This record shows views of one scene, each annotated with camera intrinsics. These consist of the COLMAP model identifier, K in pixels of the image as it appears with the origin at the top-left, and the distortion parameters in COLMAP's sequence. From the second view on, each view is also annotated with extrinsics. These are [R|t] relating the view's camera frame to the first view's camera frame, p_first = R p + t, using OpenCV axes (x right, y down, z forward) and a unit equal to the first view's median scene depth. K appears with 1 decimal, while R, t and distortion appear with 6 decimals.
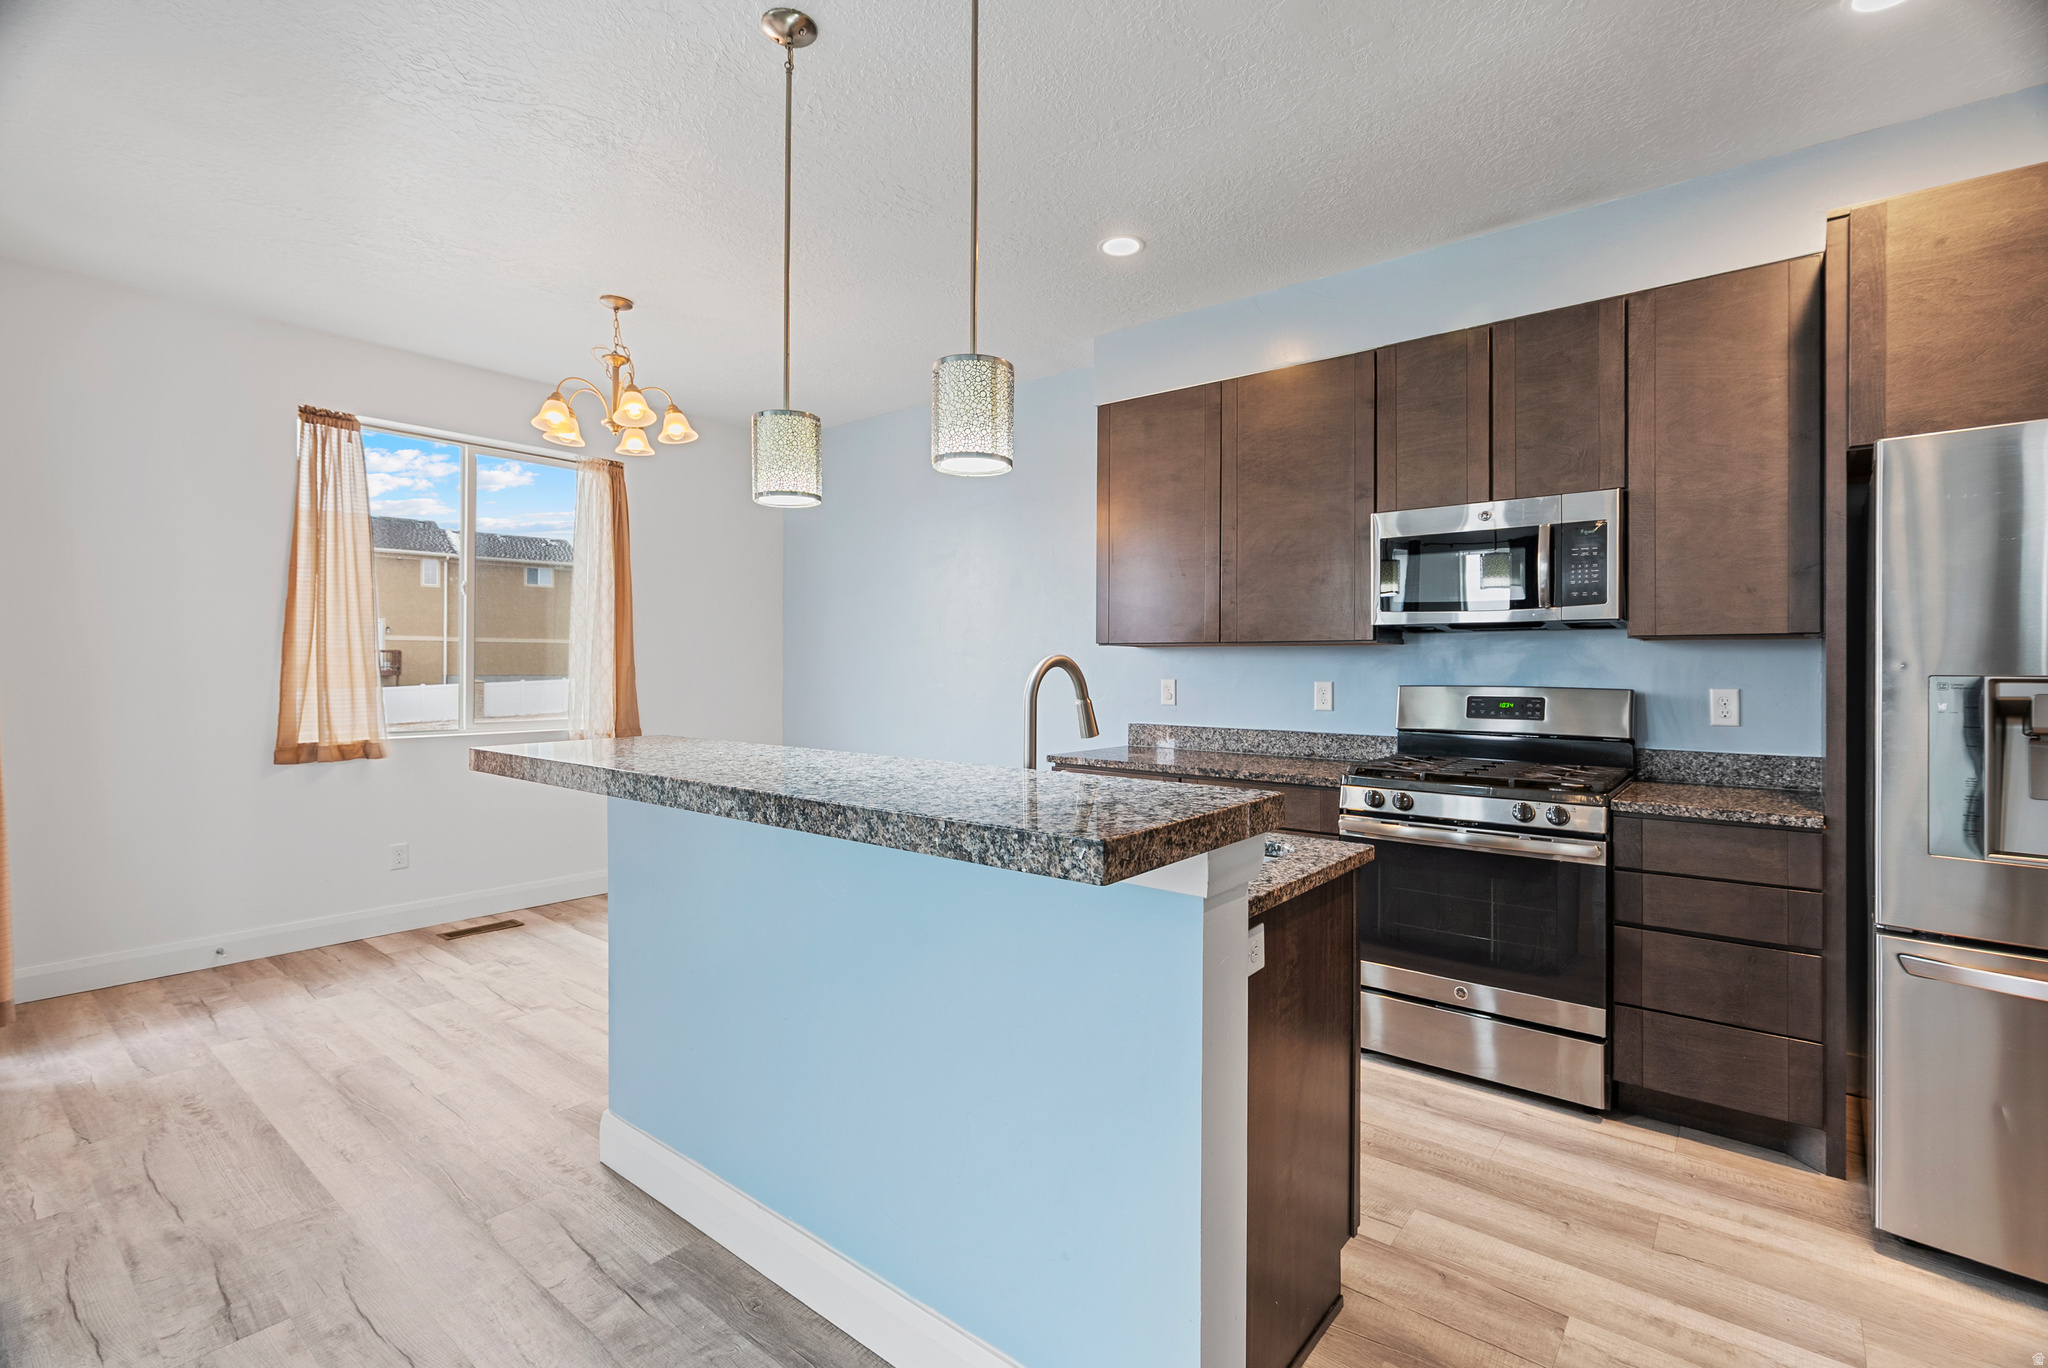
lens RADIAL K [[926.9, 0, 1026.4], [0, 926.9, 664.9], [0, 0, 1]] dist [-0.004493, 0.001666]
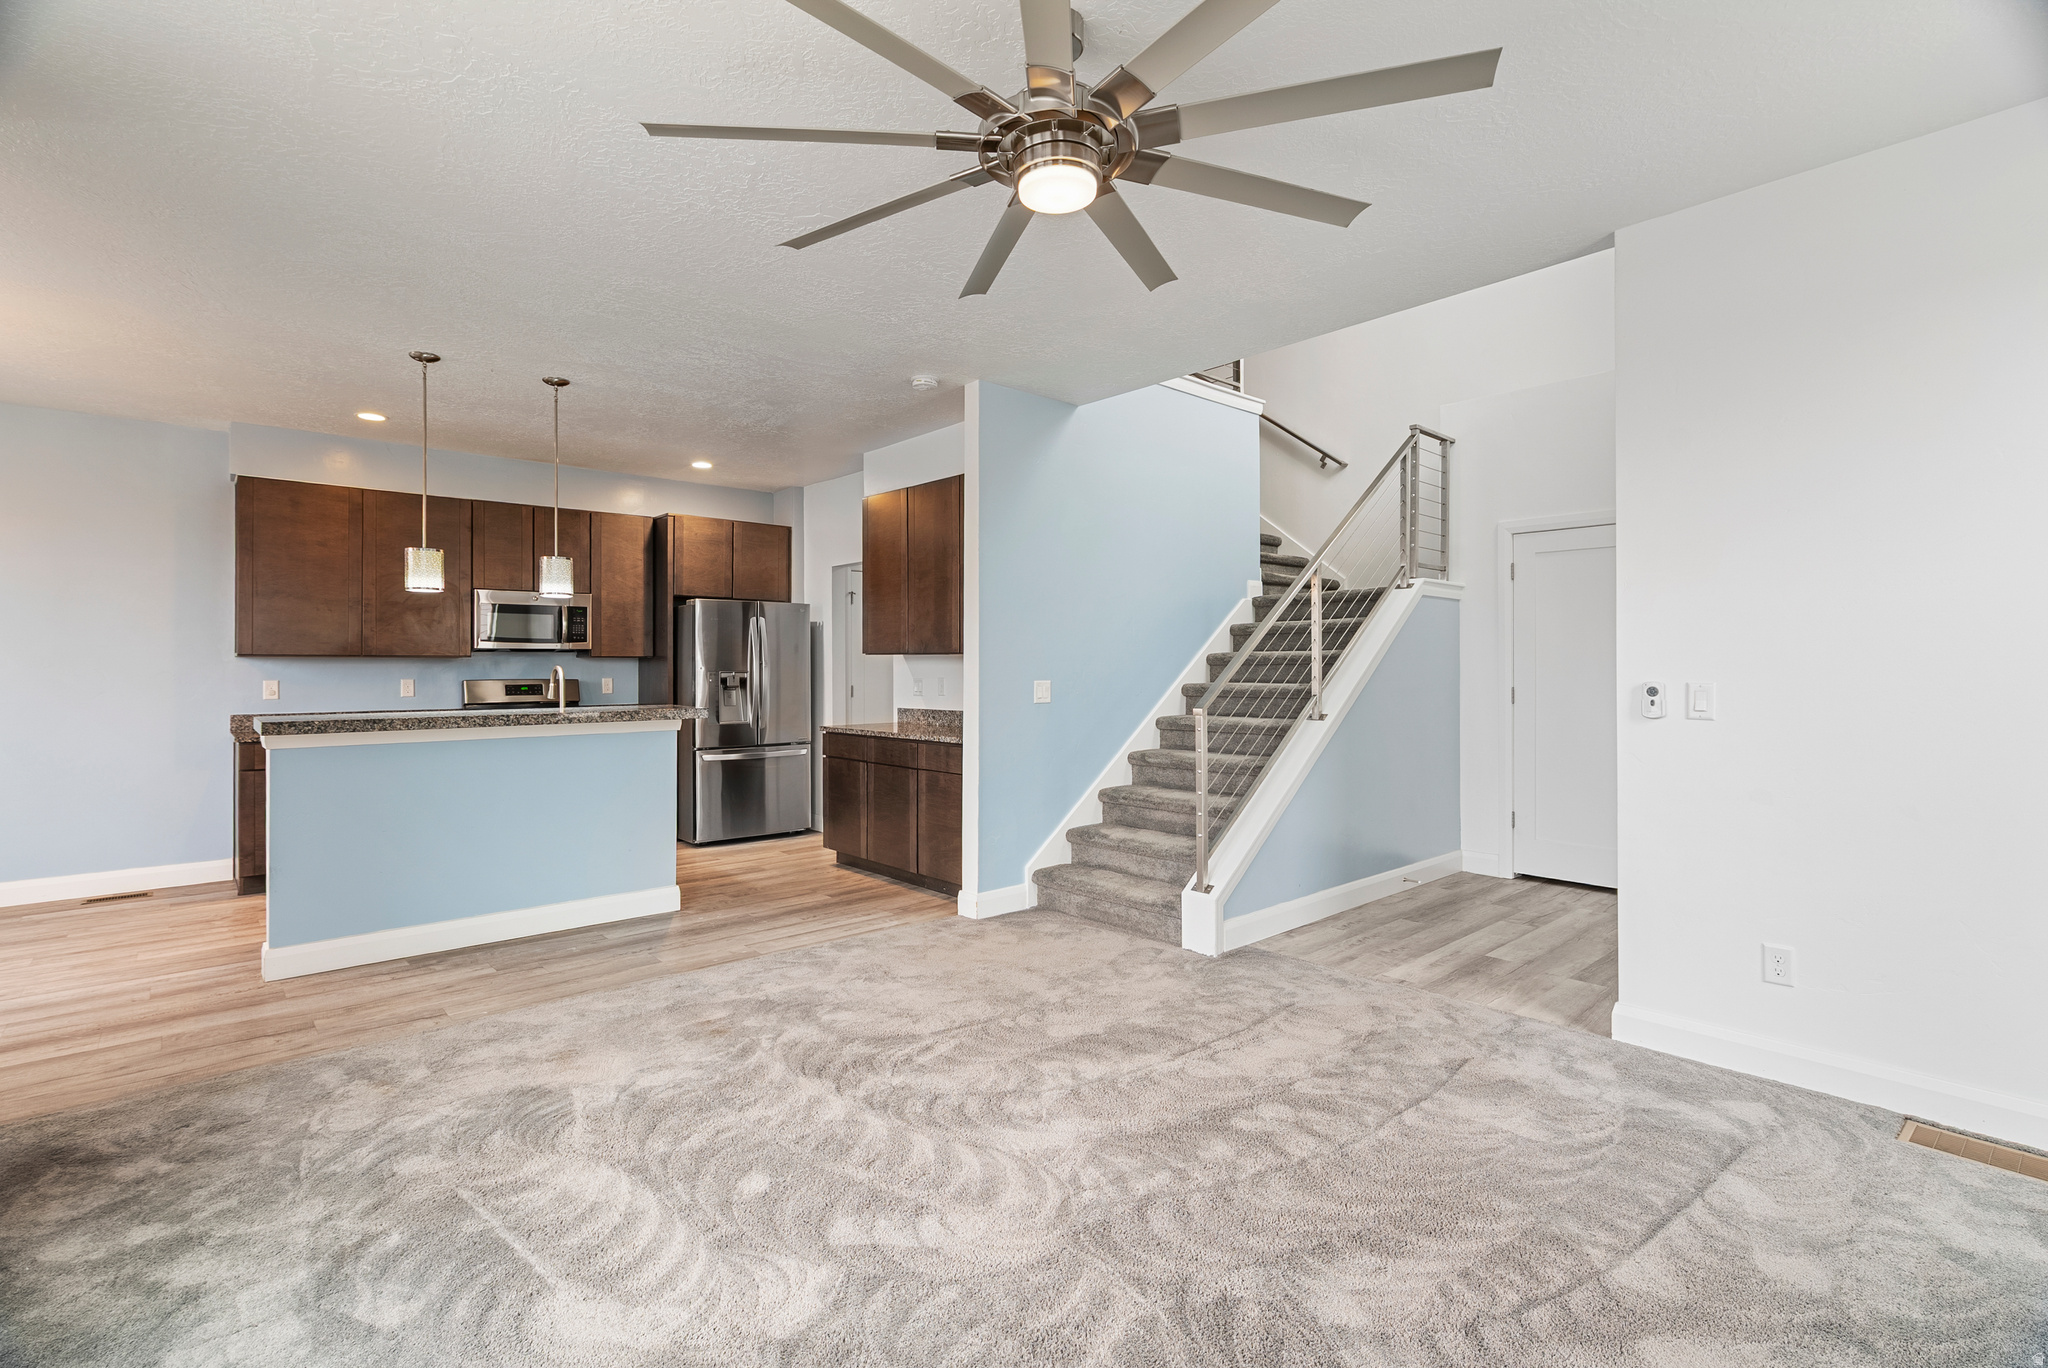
lens RADIAL K [[926.9, 0, 1009.0], [0, 926.9, 661.1], [0, 0, 1]] dist [-0.004493, 0.001666]
pose [[0.160737, 0.002916, 0.986993, -1.518880], [0.002509, 0.999991, -0.003363, -0.008104], [-0.986994, 0.003017, 0.160728, -0.437081]]
